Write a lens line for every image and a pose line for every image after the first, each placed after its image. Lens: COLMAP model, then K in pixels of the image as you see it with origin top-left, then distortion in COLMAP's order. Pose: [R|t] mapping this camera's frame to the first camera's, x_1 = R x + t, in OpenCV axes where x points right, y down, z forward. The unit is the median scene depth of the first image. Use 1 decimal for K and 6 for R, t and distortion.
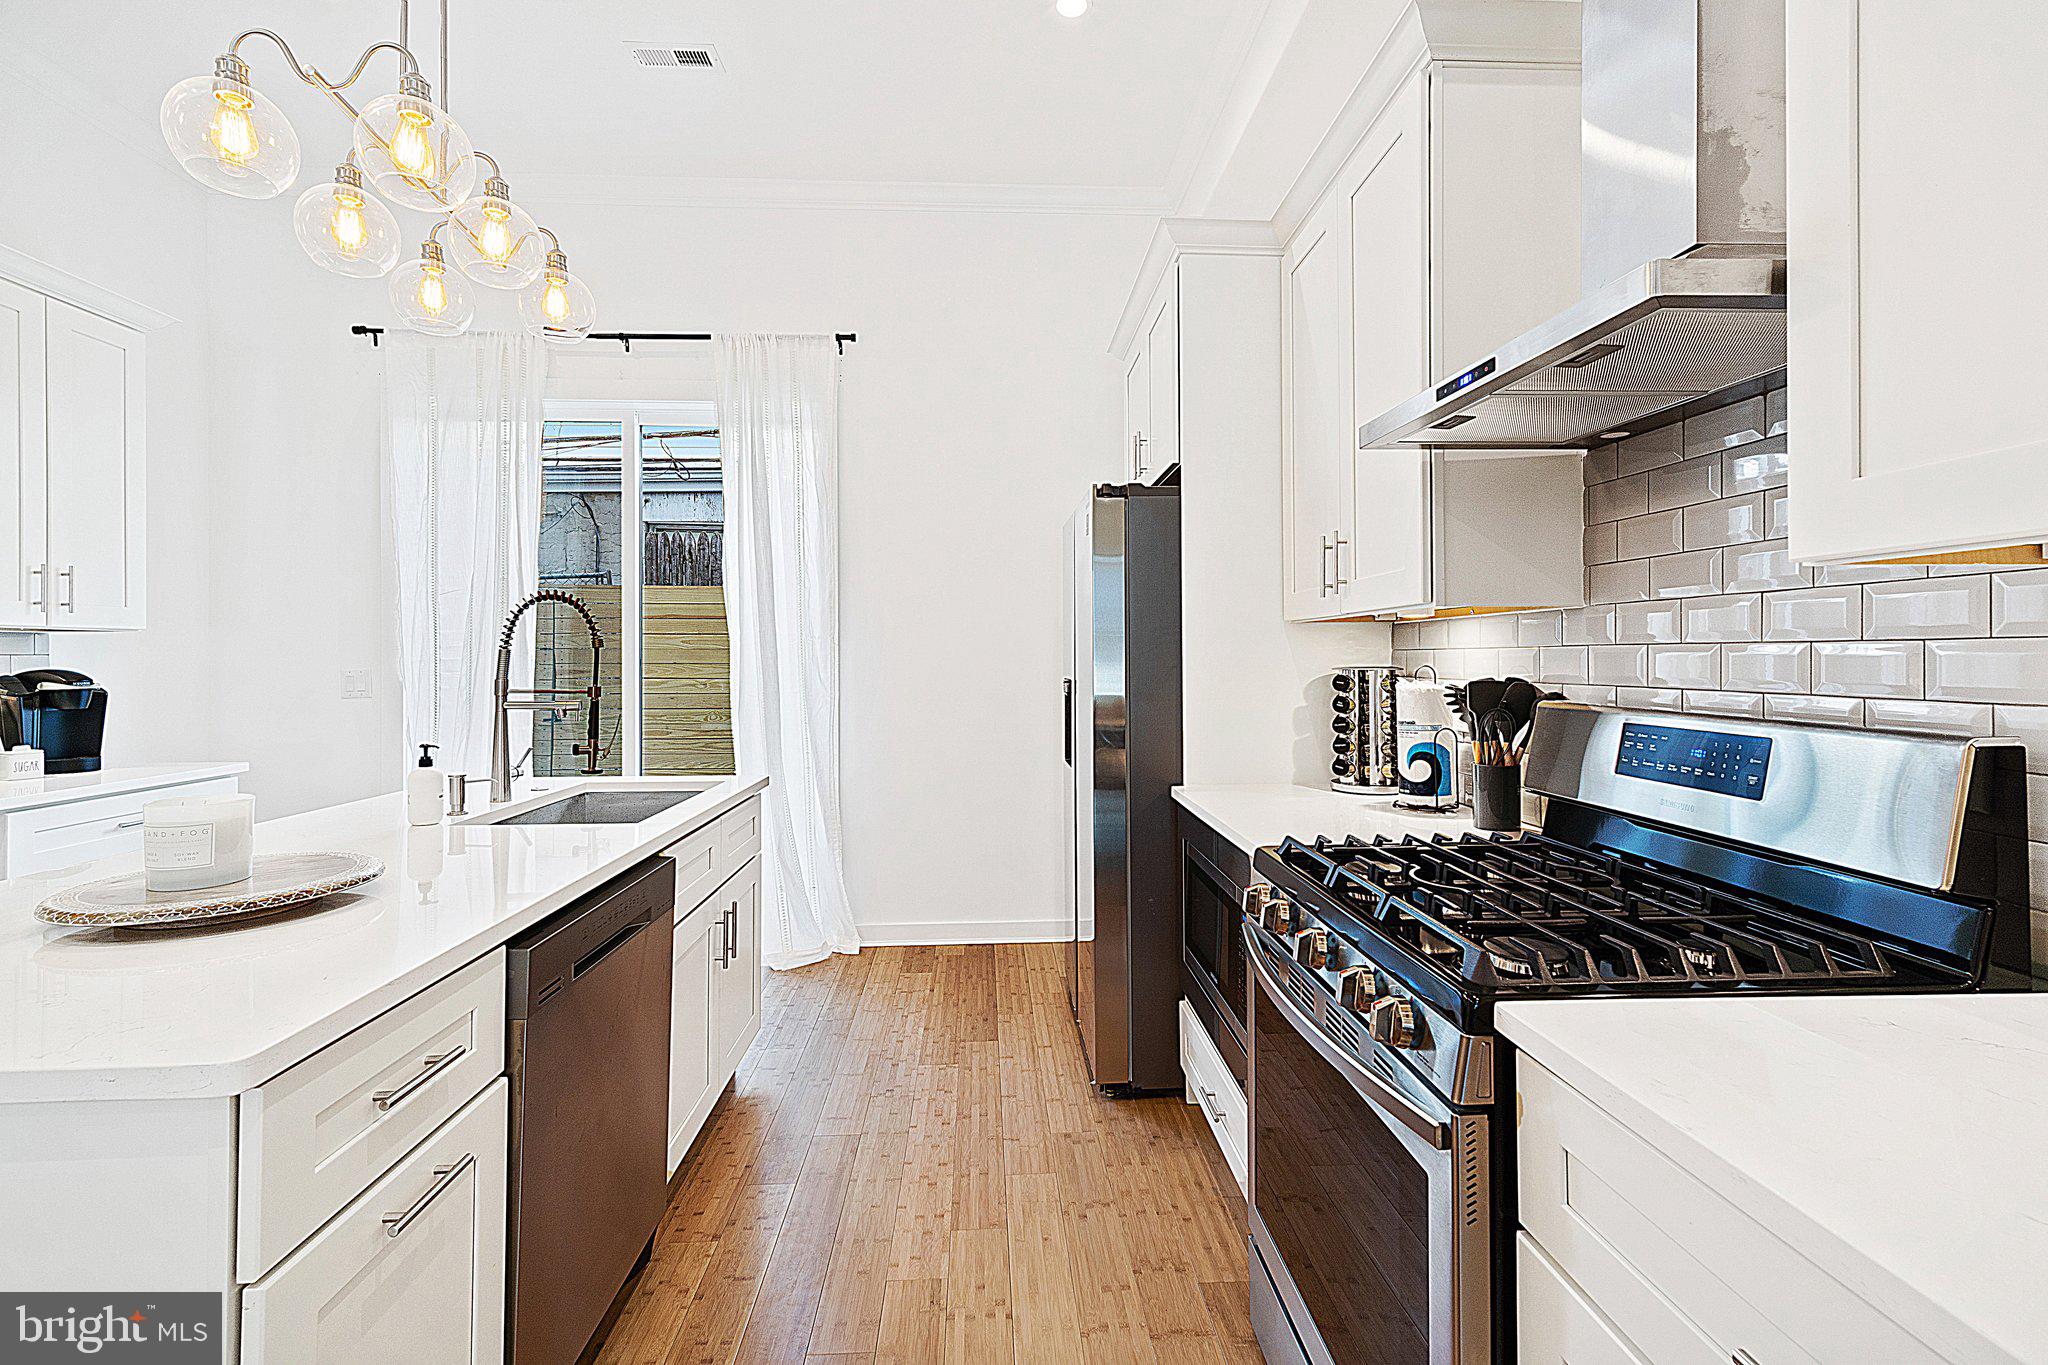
lens RADIAL K [[904.9, 0, 1026.6], [0, 904.9, 660.0], [0, 0, 1]] dist [0.000726, 0.000886]
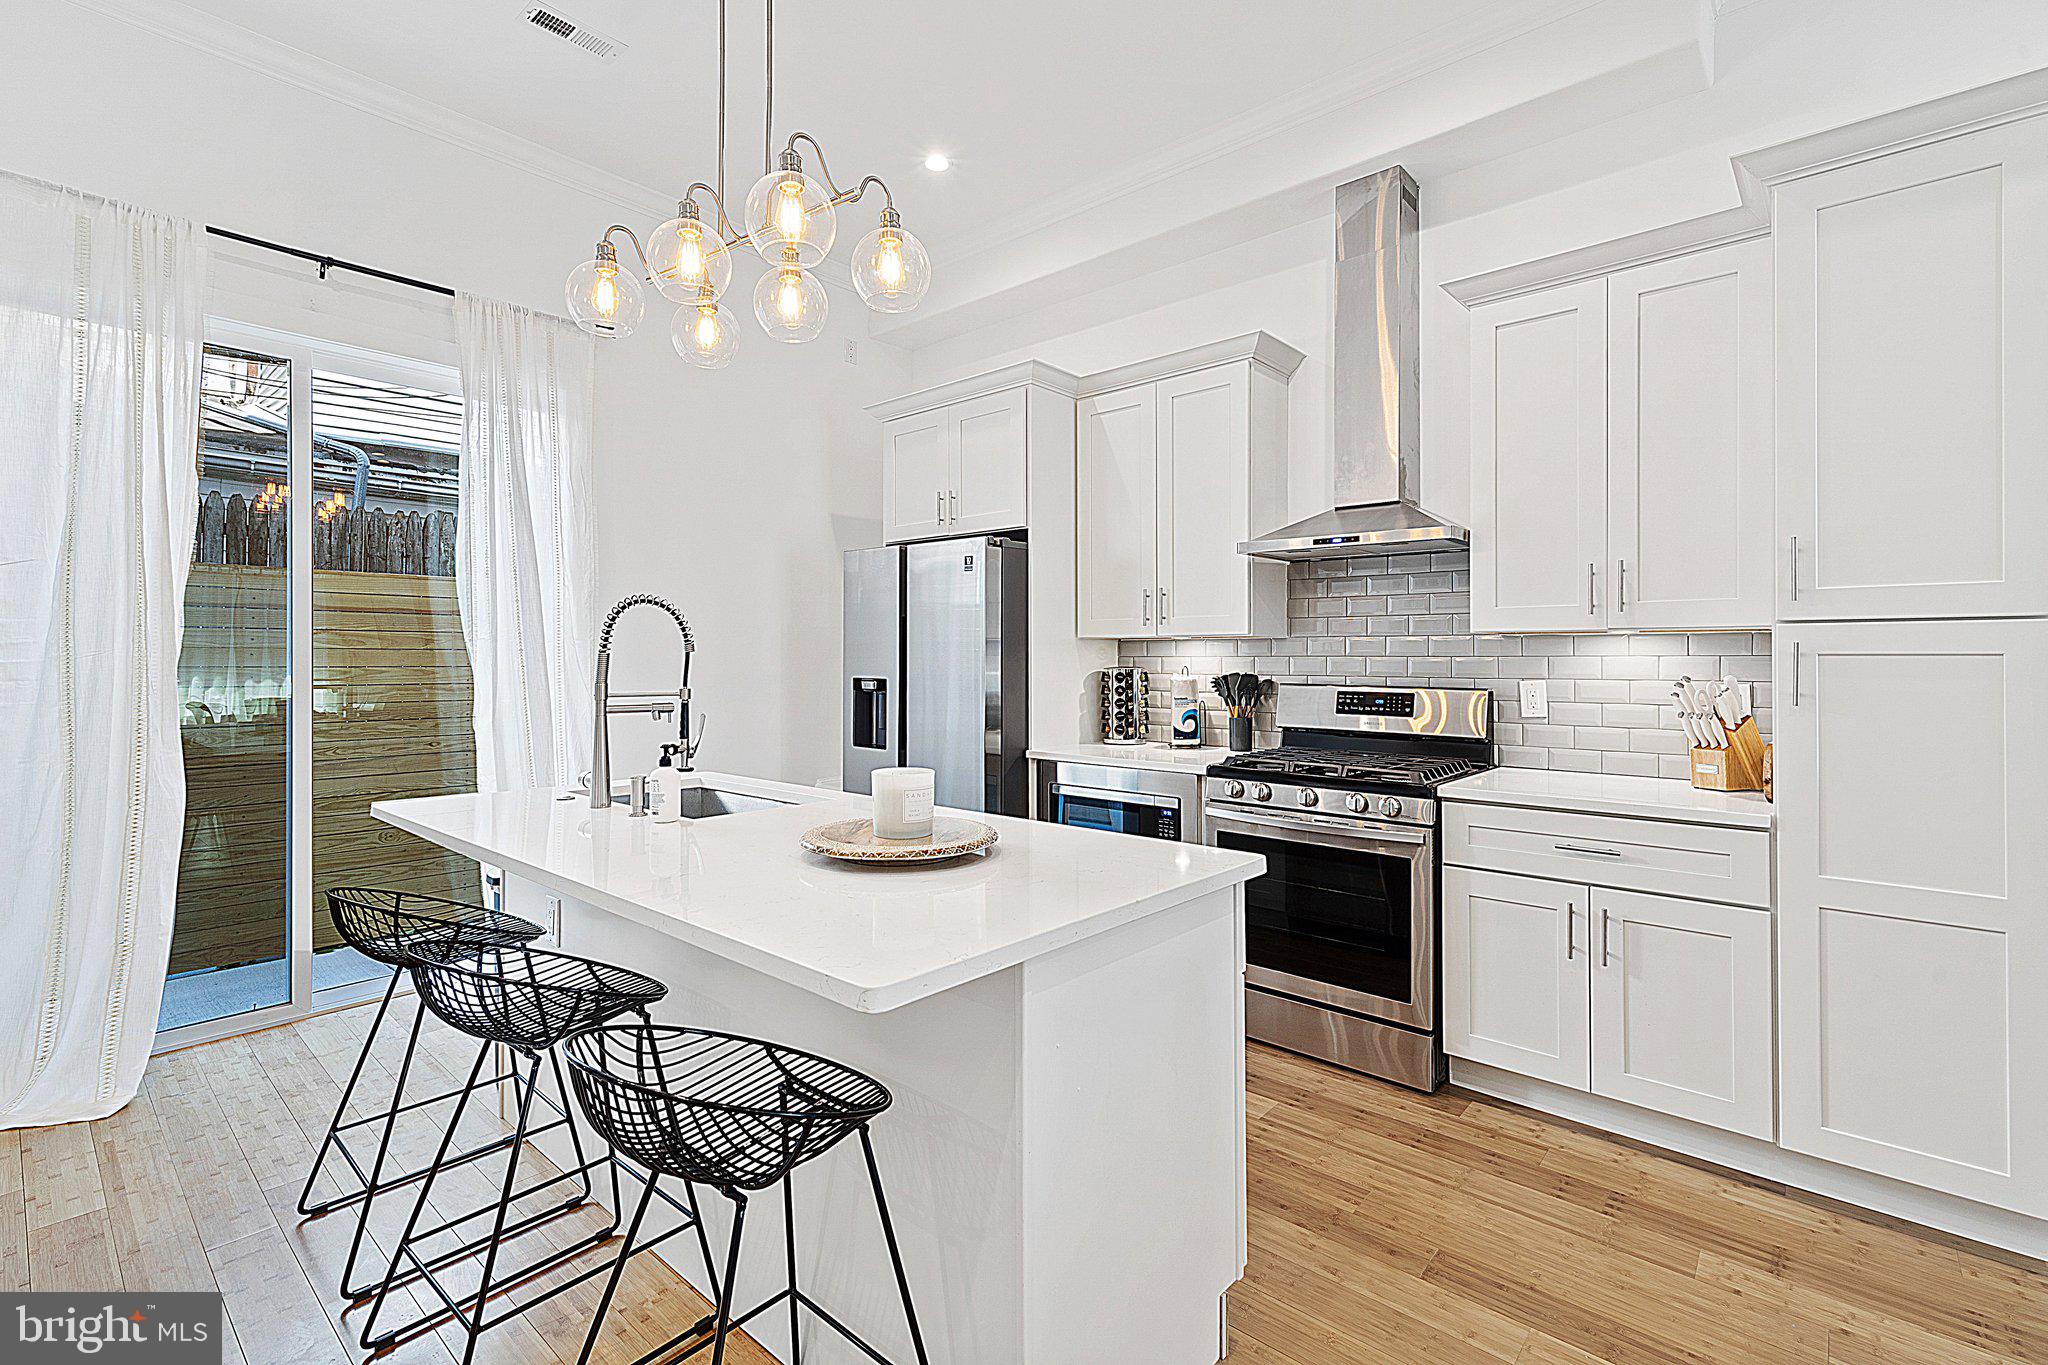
lens RADIAL K [[904.9, 0, 1029.2], [0, 904.9, 668.7], [0, 0, 1]] dist [0.000726, 0.000886]
pose [[0.697710, -0.004884, 0.716364, -1.061882], [-0.001042, 0.999969, 0.007832, -0.003030], [-0.716380, -0.006211, 0.697683, -0.020456]]
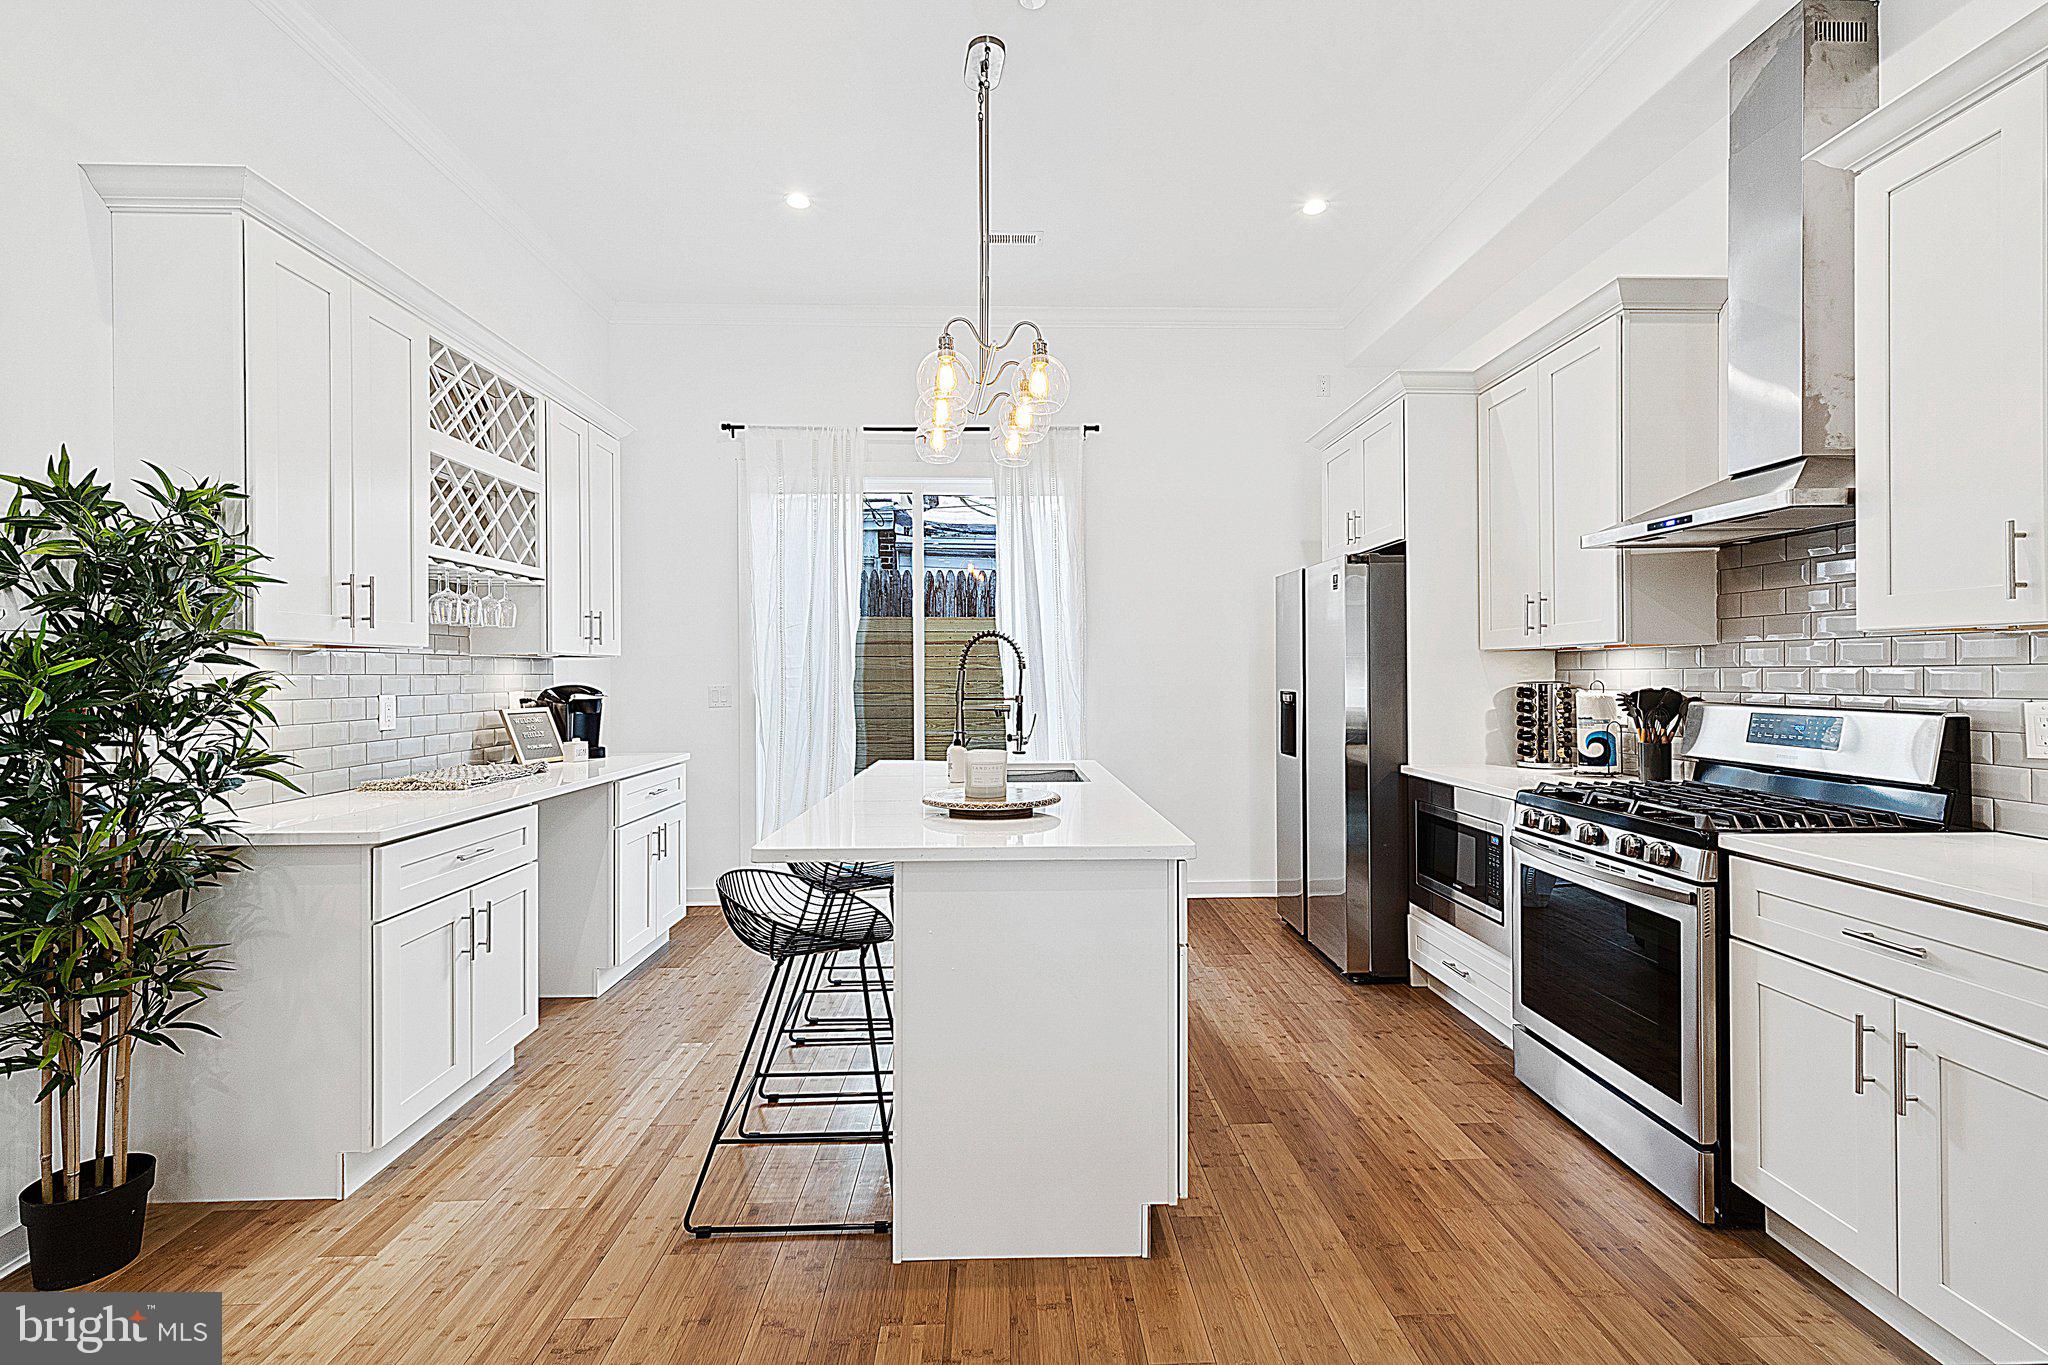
lens RADIAL K [[904.9, 0, 1024.7], [0, 904.9, 681.4], [0, 0, 1]] dist [0.000726, 0.000886]
pose [[0.999831, -0.001097, -0.018363, -0.494986], [0.001157, 0.999994, 0.003282, 0.001385], [0.018360, -0.003303, 0.999826, -0.537535]]
